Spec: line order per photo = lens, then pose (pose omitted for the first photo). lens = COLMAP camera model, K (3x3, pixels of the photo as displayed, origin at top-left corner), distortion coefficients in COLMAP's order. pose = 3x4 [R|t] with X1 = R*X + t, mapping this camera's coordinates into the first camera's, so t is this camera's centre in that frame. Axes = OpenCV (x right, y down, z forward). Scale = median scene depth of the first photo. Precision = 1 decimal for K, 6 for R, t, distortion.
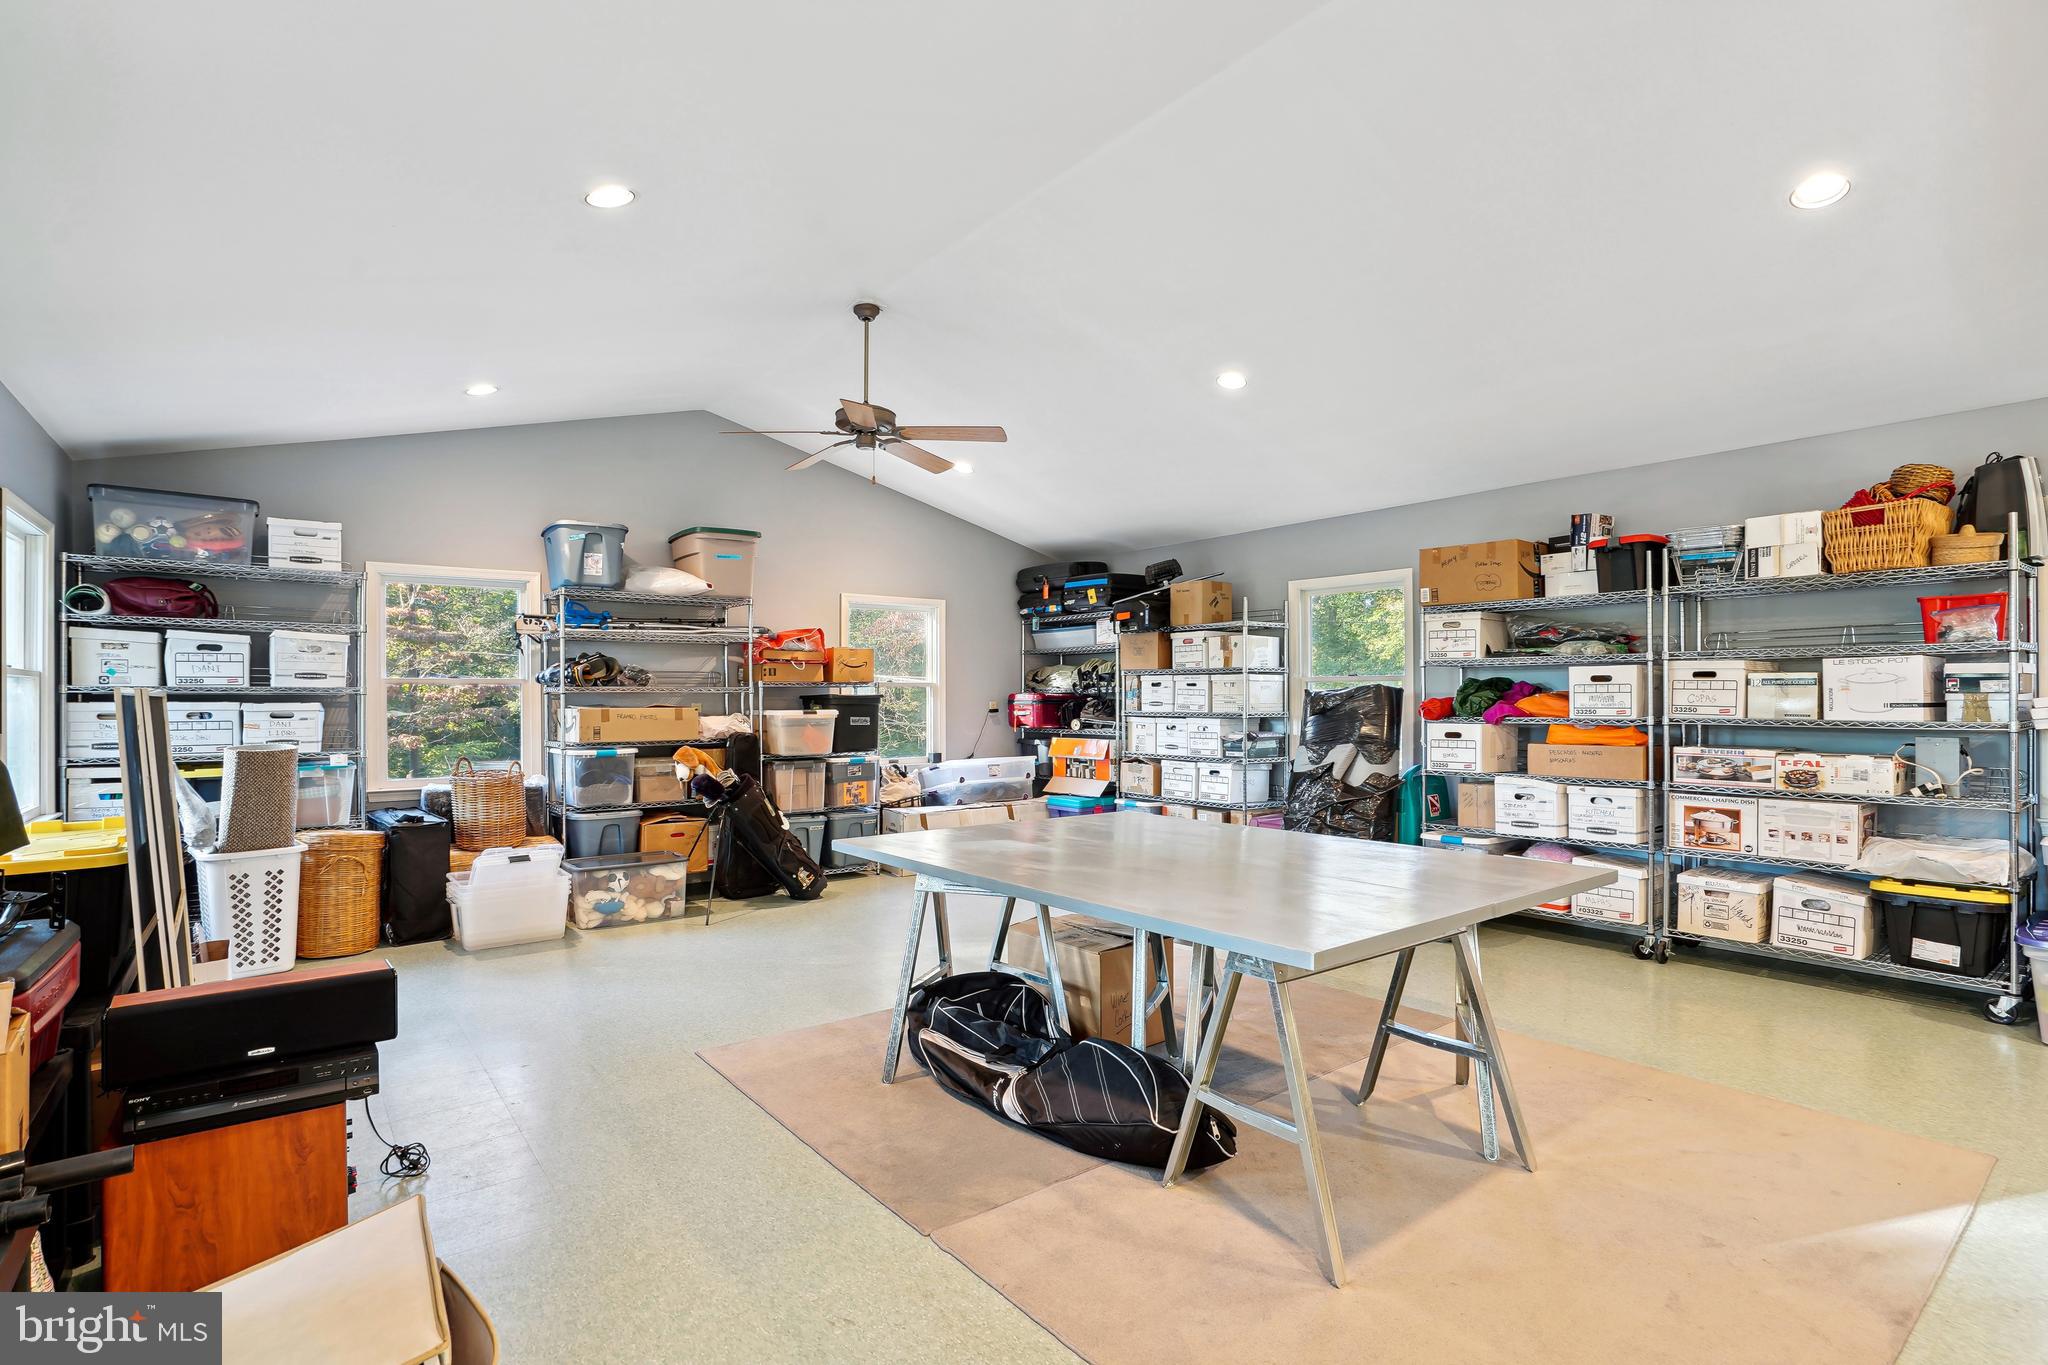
lens RADIAL K [[955.4, 0, 1033.6], [0, 955.4, 689.9], [0, 0, 1]] dist [-0.004311, 0.004266]
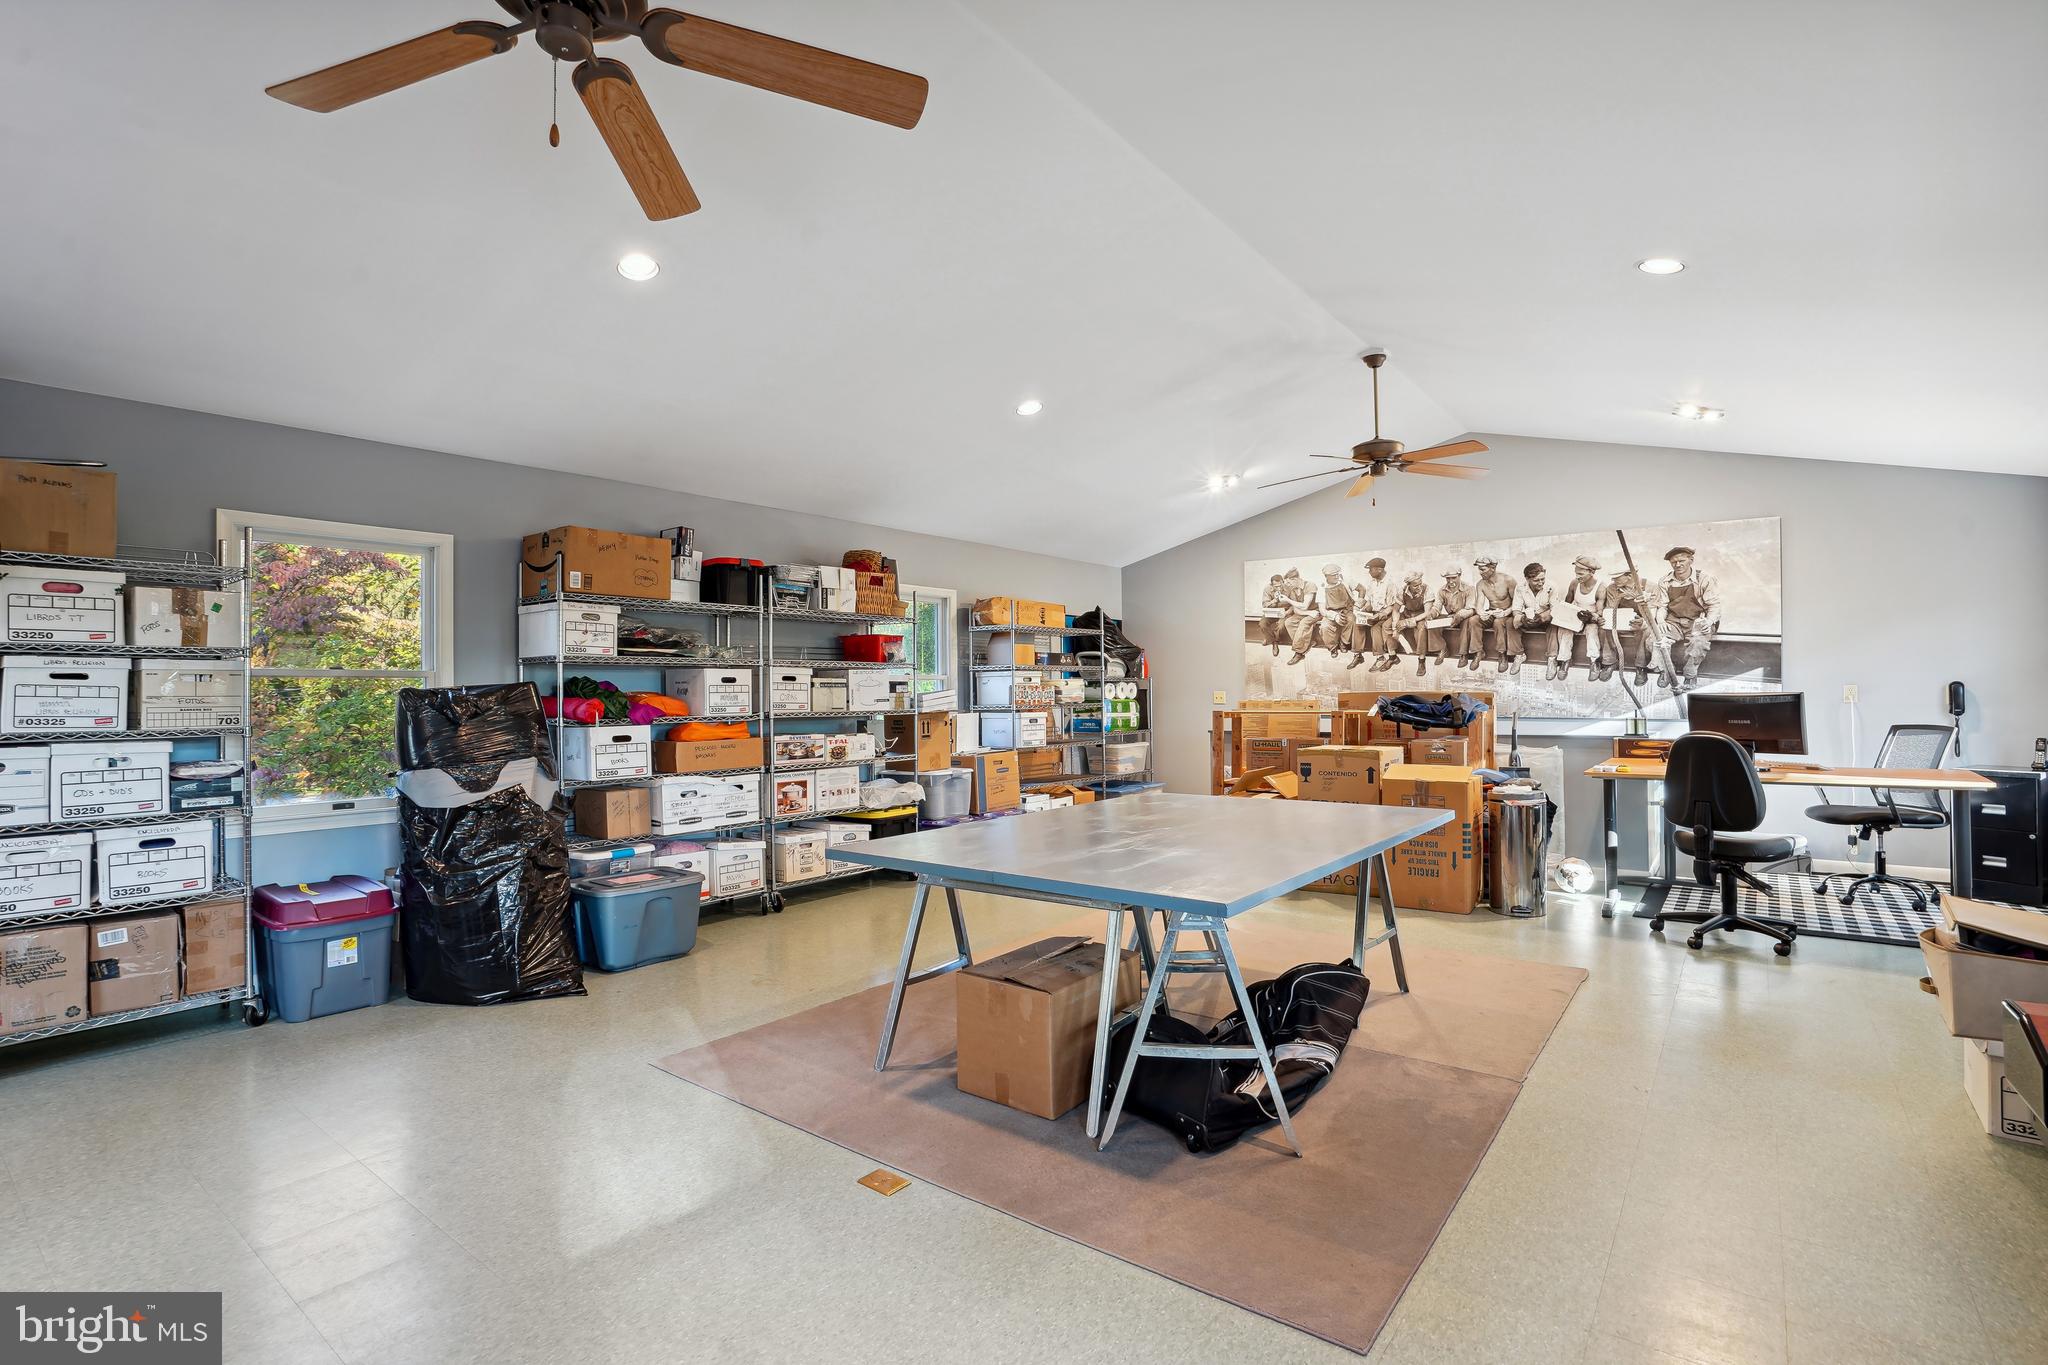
lens RADIAL K [[955.4, 0, 1033.7], [0, 955.4, 686.6], [0, 0, 1]] dist [-0.004311, 0.004266]
pose [[-0.188424, 0.012830, 0.982004, -0.615028], [0.003816, 0.999917, -0.012331, 0.011880], [-0.982080, 0.001424, -0.188457, 0.904312]]
